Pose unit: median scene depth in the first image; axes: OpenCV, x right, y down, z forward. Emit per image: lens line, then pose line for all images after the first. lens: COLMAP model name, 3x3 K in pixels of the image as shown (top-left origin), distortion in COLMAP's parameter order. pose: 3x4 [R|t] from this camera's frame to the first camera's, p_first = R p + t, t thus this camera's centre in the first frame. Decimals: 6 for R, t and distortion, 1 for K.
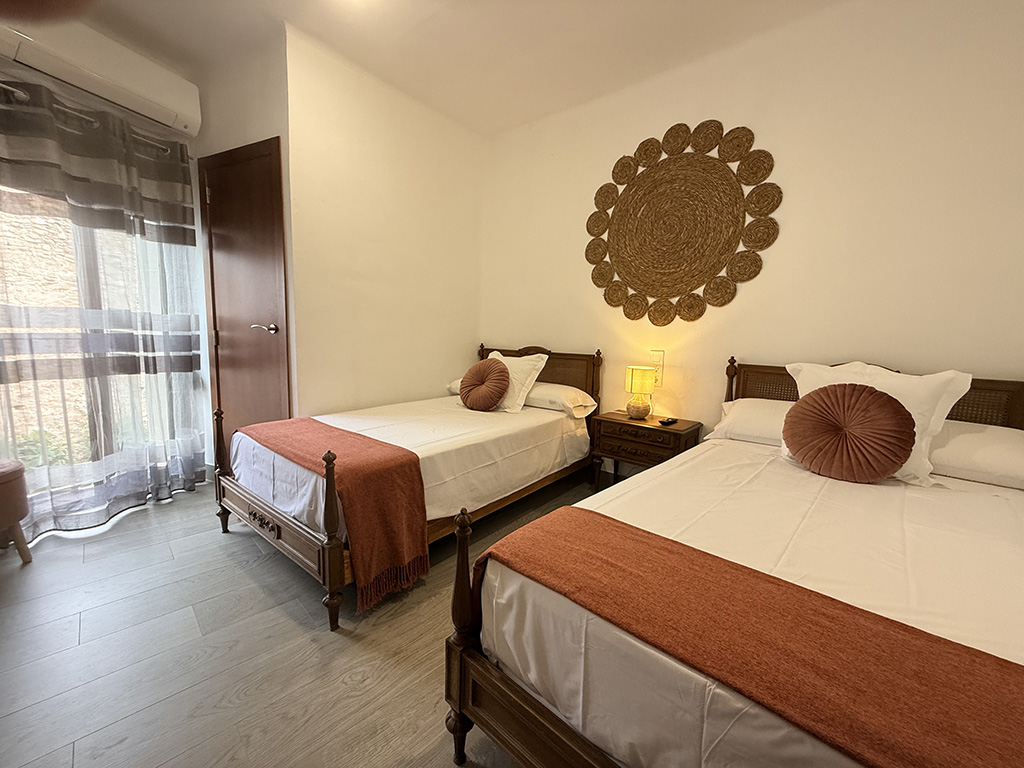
lens RADIAL K [[409.5, 0, 514.1], [0, 409.5, 384.4], [0, 0, 1]] dist [-0.001632, 0.000590]
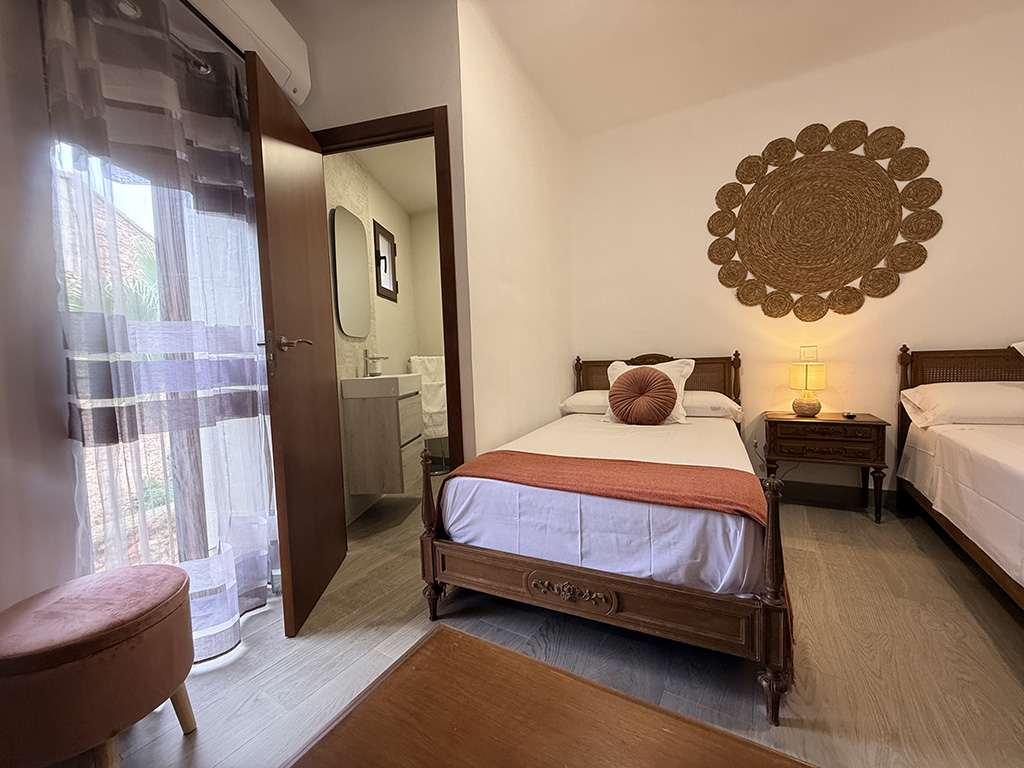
lens RADIAL K [[409.5, 0, 511.2], [0, 409.5, 384.0], [0, 0, 1]] dist [-0.001632, 0.000590]
pose [[0.975235, -0.076016, 0.207699, -0.583061], [0.089144, 0.994522, -0.054585, -0.002730], [-0.202412, 0.071749, 0.976669, 0.197195]]
